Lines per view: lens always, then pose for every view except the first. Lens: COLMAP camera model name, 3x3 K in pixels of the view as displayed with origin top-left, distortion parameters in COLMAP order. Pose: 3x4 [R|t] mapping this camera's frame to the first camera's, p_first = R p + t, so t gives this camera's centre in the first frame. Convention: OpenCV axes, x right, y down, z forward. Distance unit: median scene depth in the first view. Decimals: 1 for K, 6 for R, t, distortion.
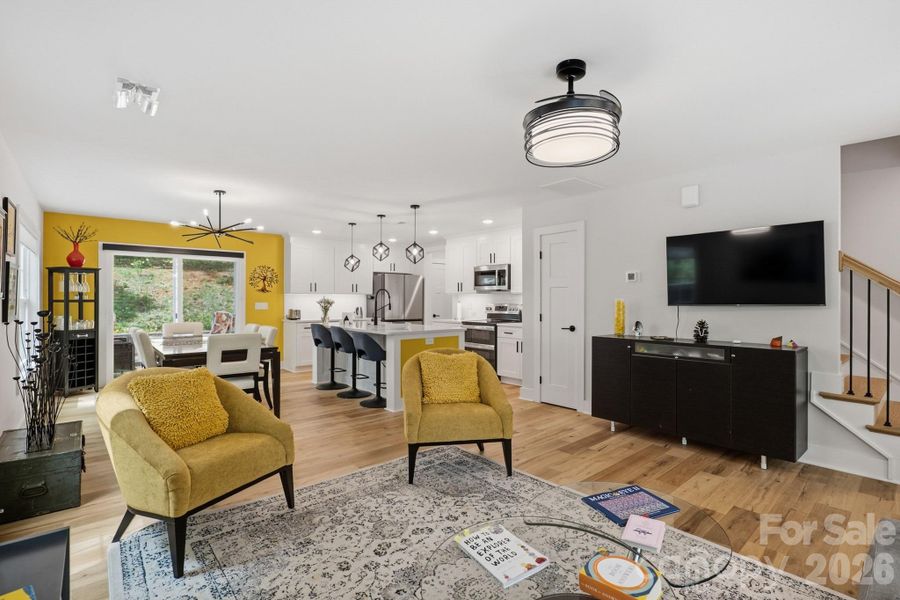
lens RADIAL K [[427.1, 0, 450.0], [0, 427.1, 300.0], [0, 0, 1]] dist [-0.018215, 0.000358]
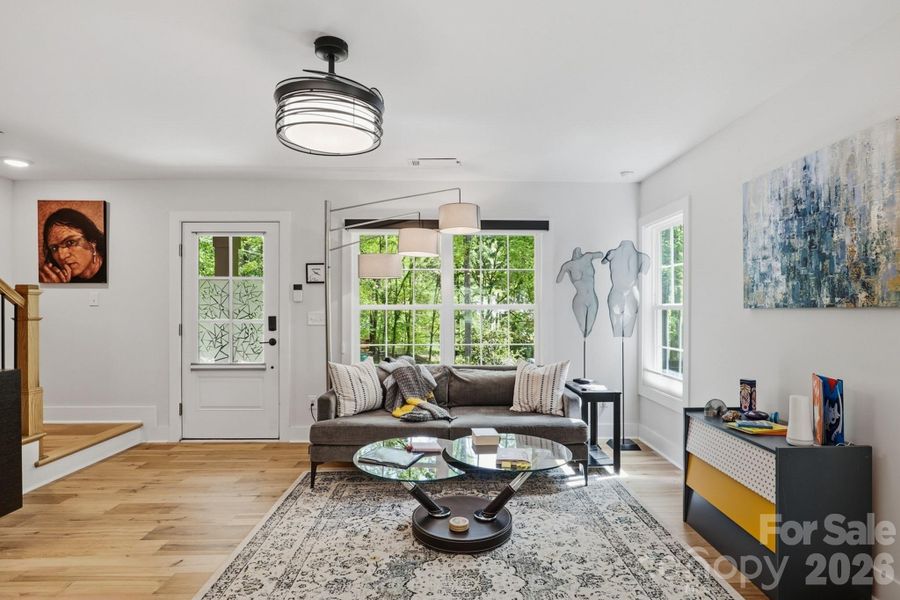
lens RADIAL K [[476.9, 0, 463.1], [0, 476.9, 307.1], [0, 0, 1]] dist [-0.010320, 0.001510]
pose [[-0.778464, 0.000243, 0.627689, -0.309503], [0.000995, 0.999999, 0.000847, 0.002151], [-0.627688, 0.001284, -0.778464, 0.886721]]
